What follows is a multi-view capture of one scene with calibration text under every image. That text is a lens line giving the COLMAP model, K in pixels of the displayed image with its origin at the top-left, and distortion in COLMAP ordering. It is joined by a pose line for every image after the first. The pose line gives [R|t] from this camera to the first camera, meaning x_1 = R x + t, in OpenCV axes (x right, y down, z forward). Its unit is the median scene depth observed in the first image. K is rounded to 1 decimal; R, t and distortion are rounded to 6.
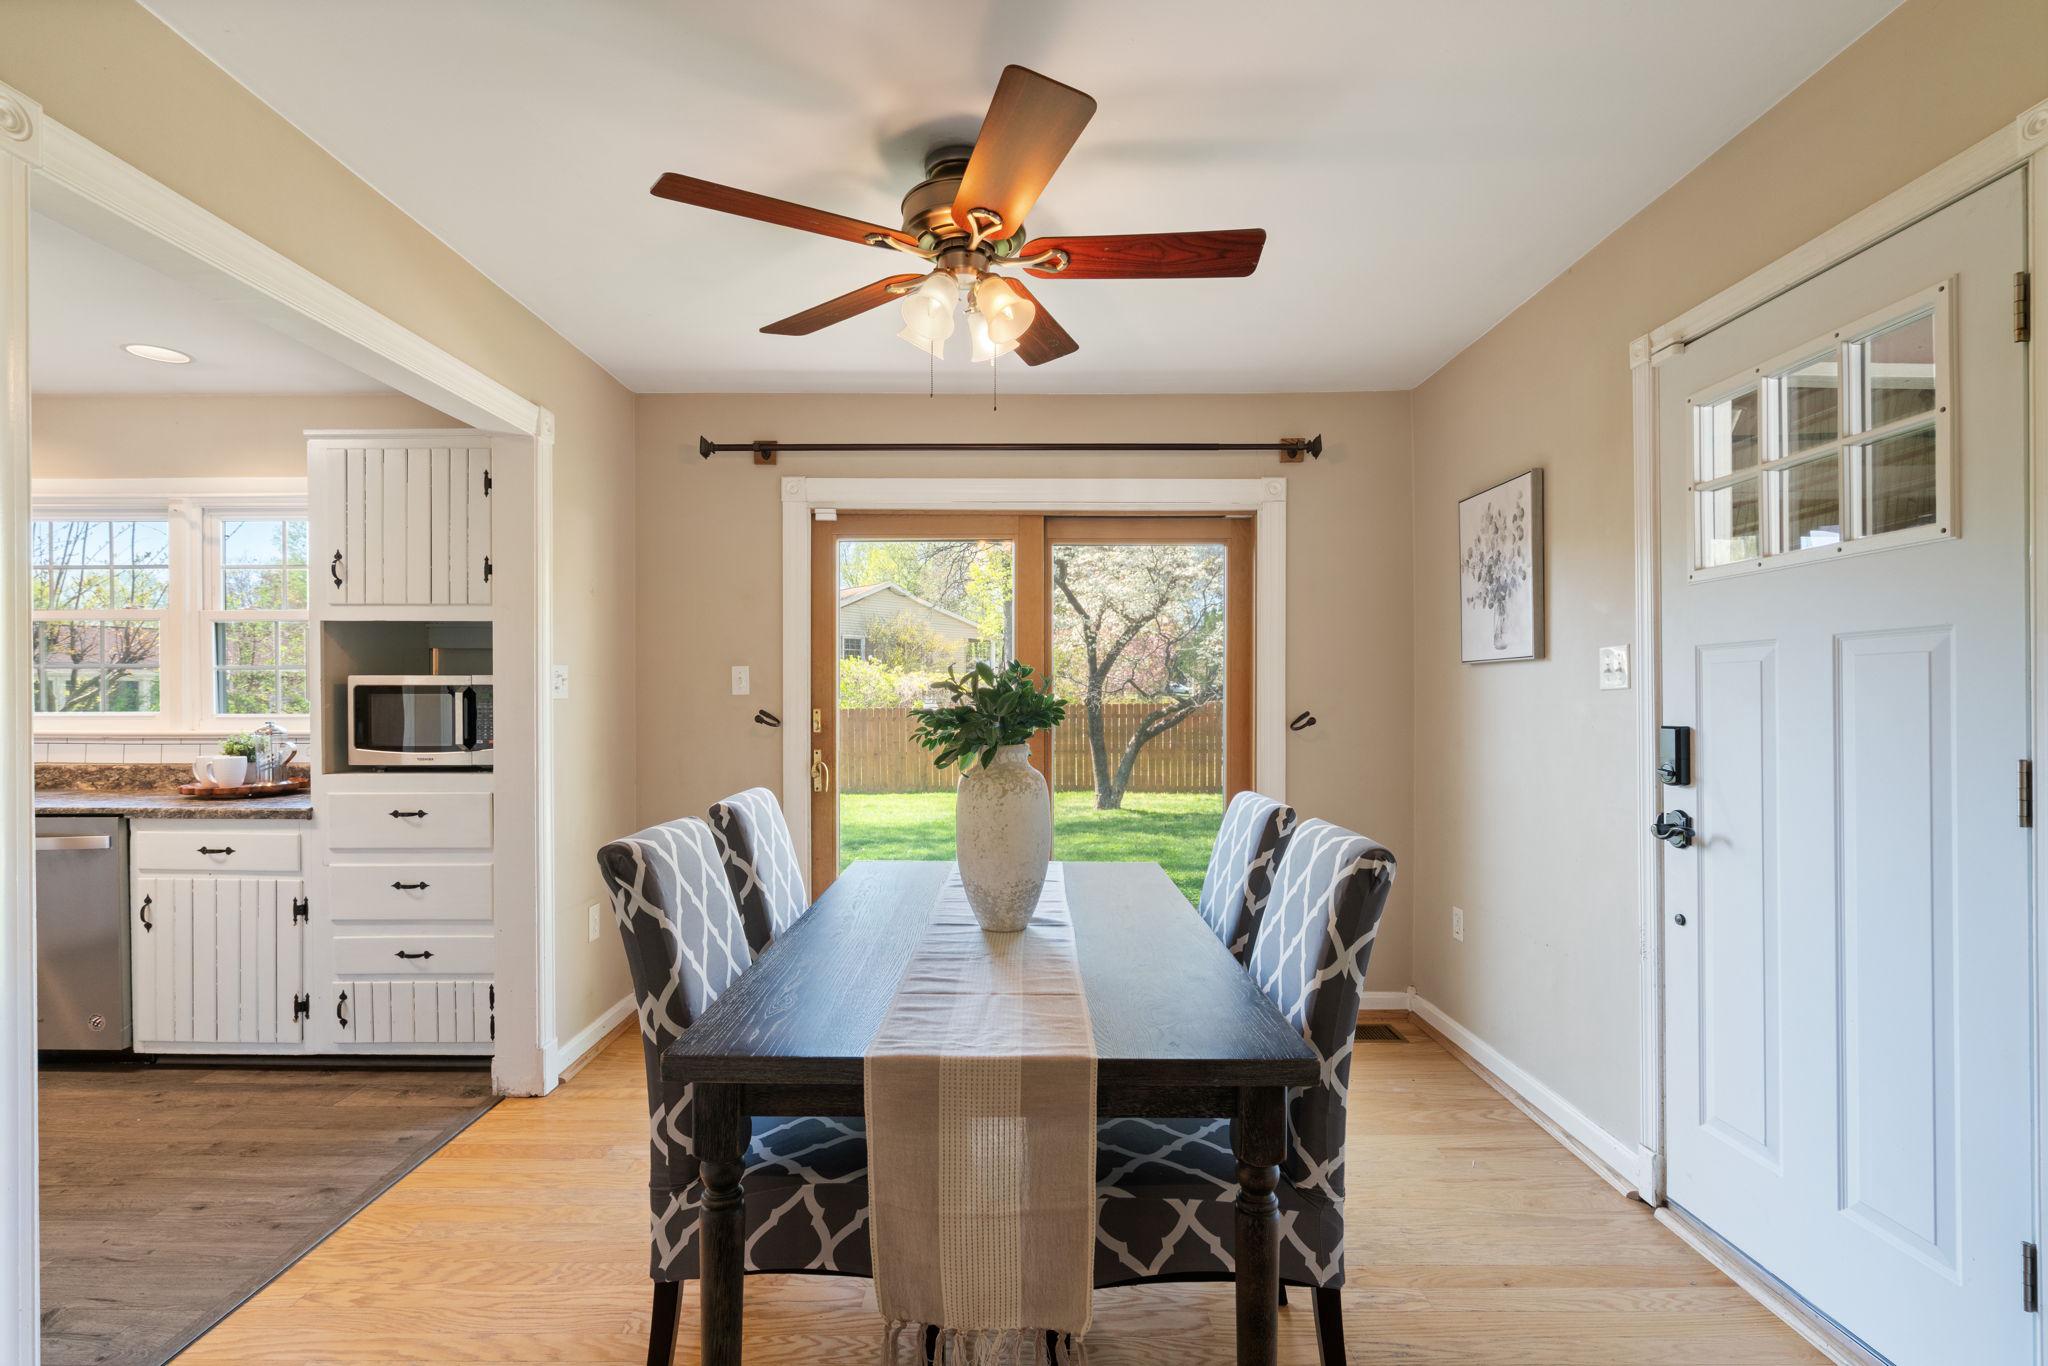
lens RADIAL K [[922.2, 0, 1016.5], [0, 922.2, 702.8], [0, 0, 1]] dist [-0.006647, 0.001360]
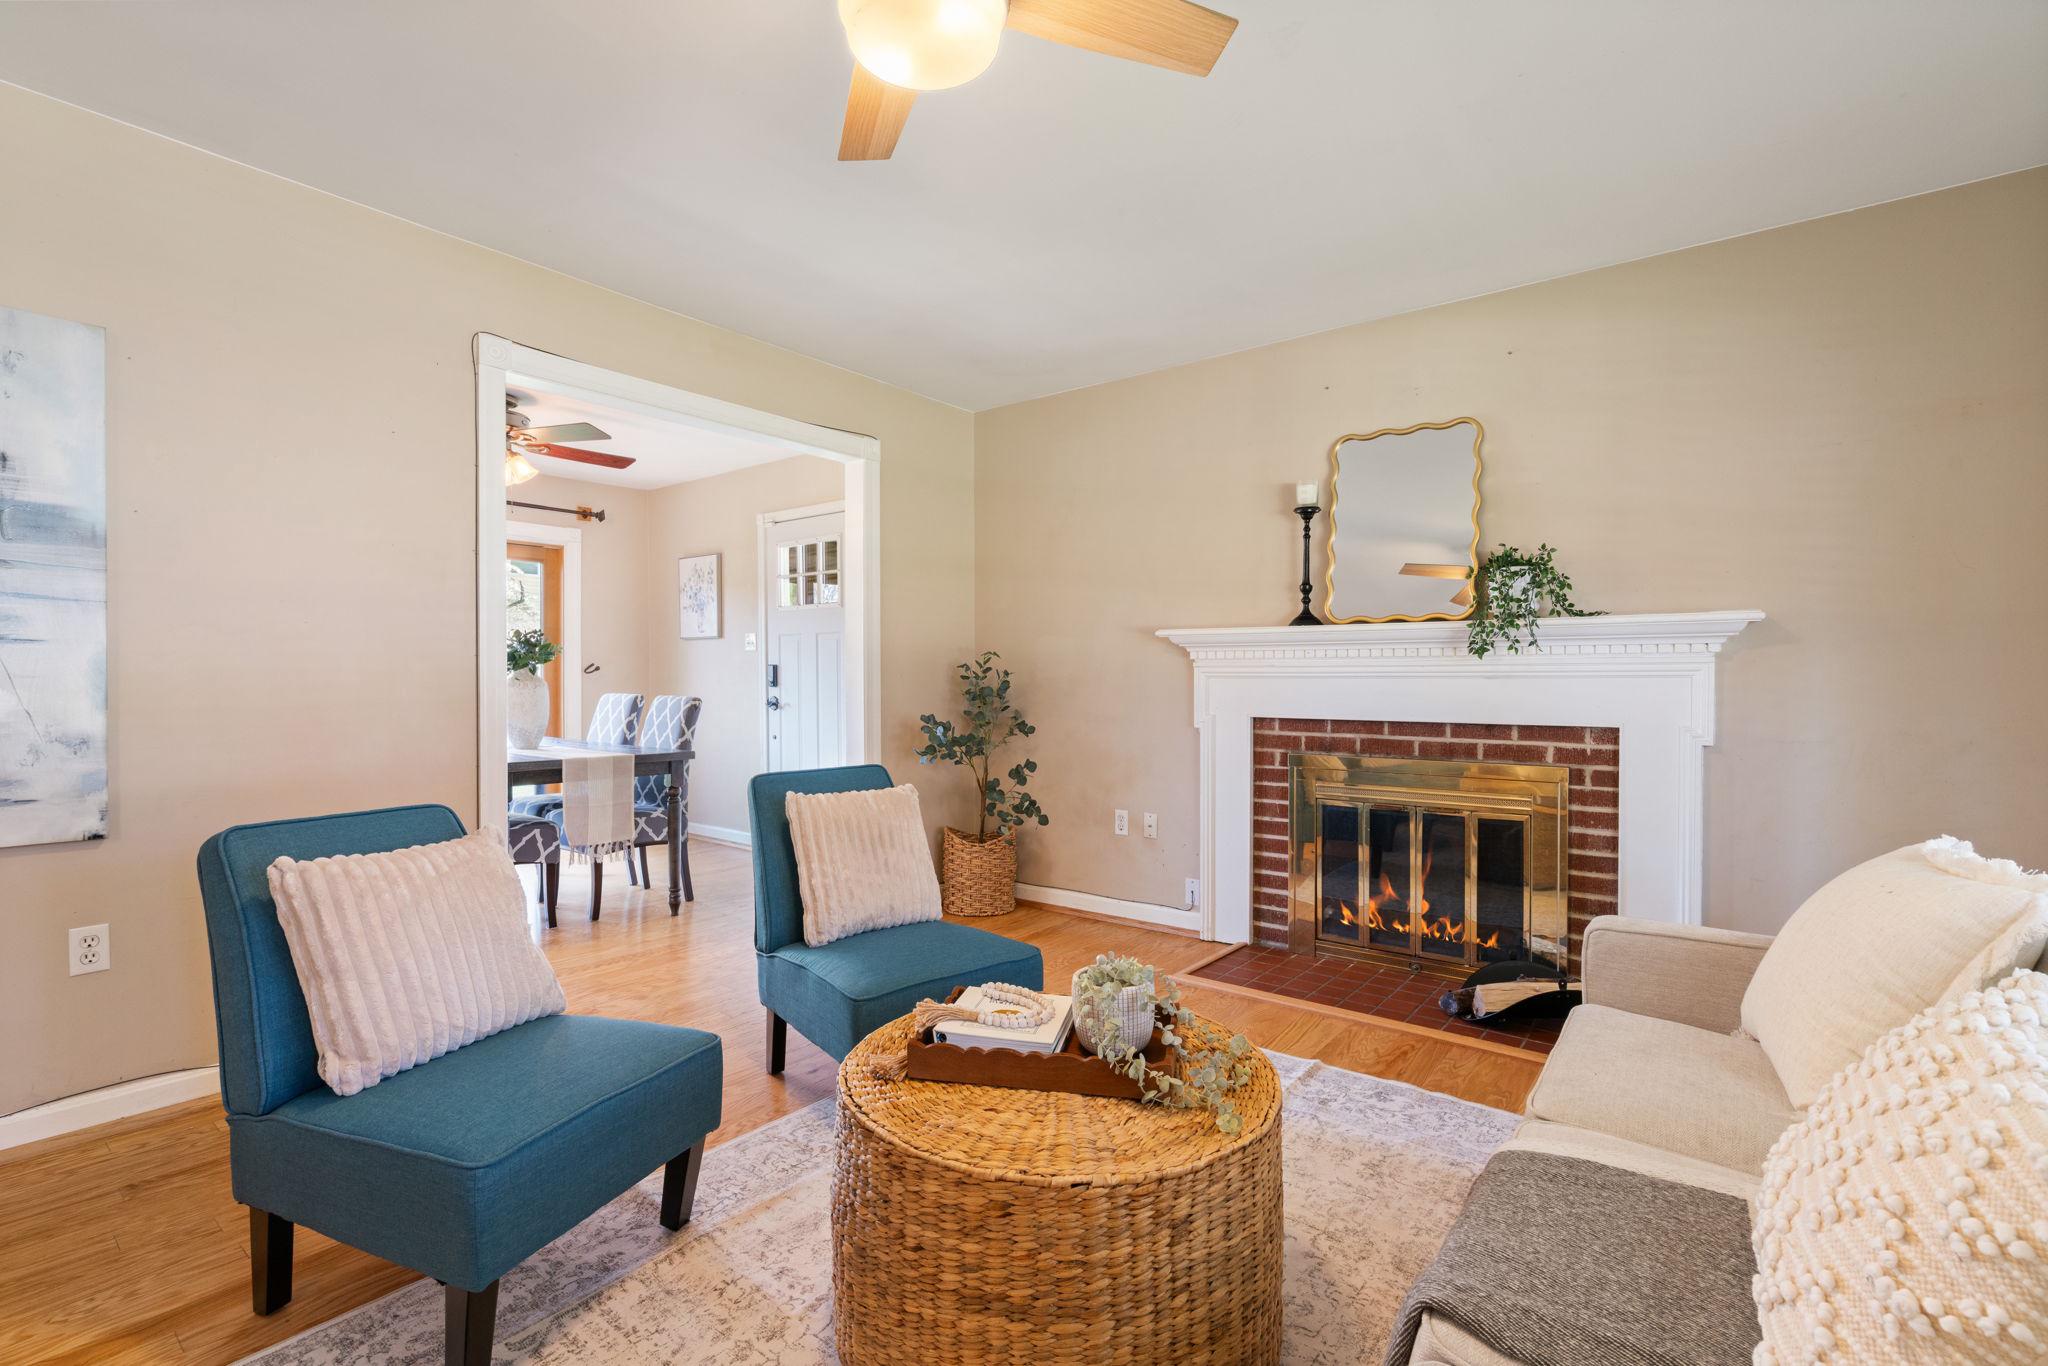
lens RADIAL K [[922.2, 0, 1019.8], [0, 922.2, 691.3], [0, 0, 1]] dist [-0.006647, 0.001360]
pose [[0.613253, -0.010064, 0.789822, -0.933721], [0.001022, 0.999928, 0.011947, 0.069407], [-0.789886, -0.006520, 0.613219, -1.178200]]
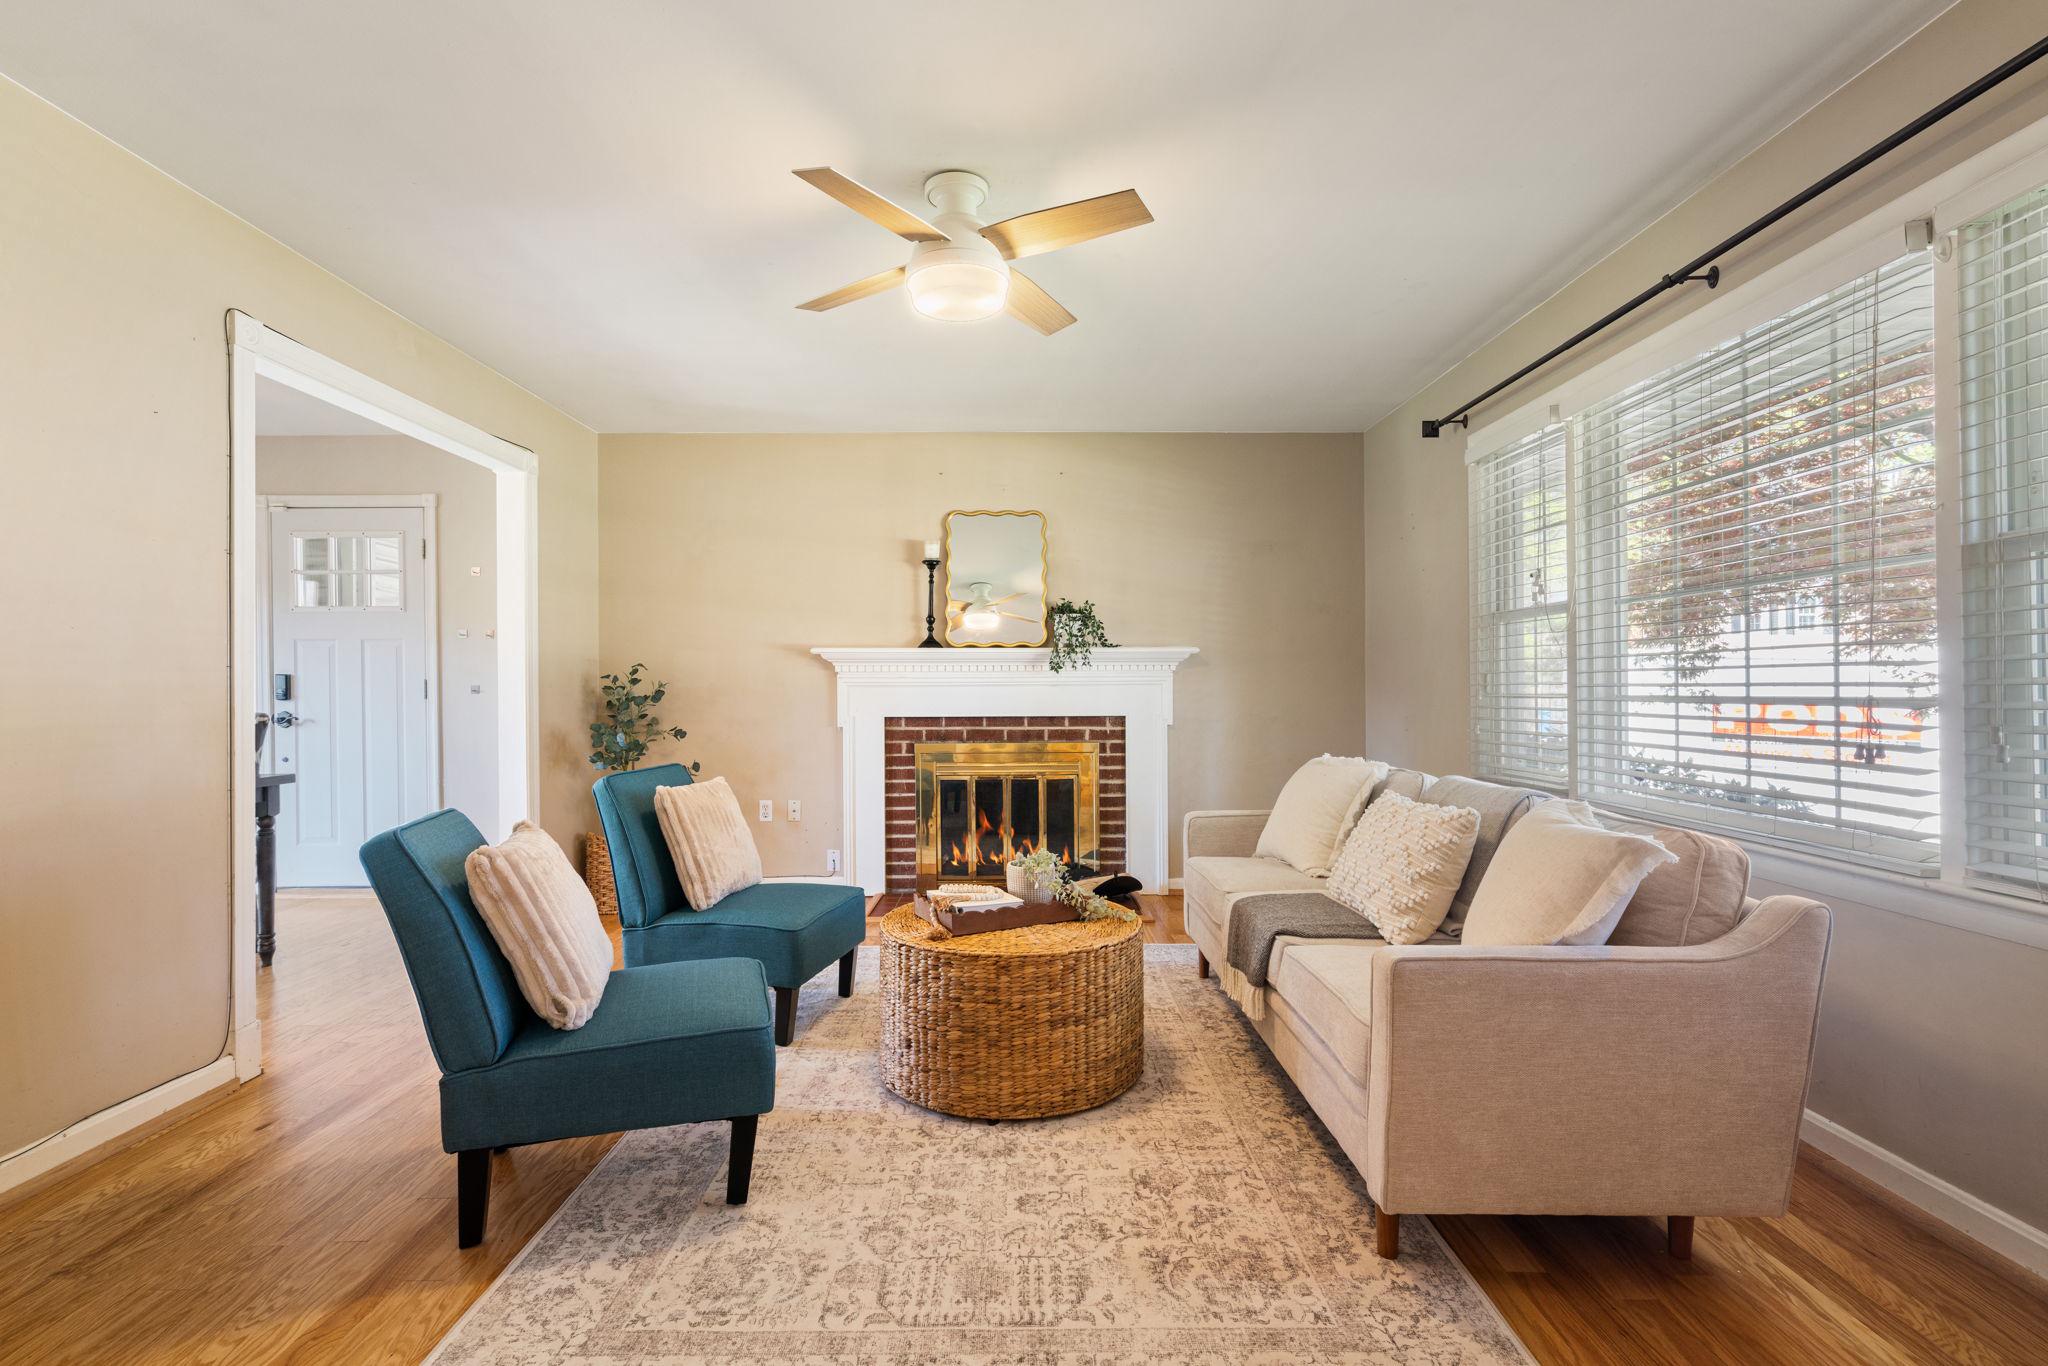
lens RADIAL K [[922.2, 0, 1025.9], [0, 922.2, 681.0], [0, 0, 1]] dist [-0.006647, 0.001360]
pose [[-0.007402, 0.005348, 0.999958, -1.524858], [0.007639, 0.999957, -0.005291, 0.066030], [-0.999943, 0.007600, -0.007442, -0.795260]]
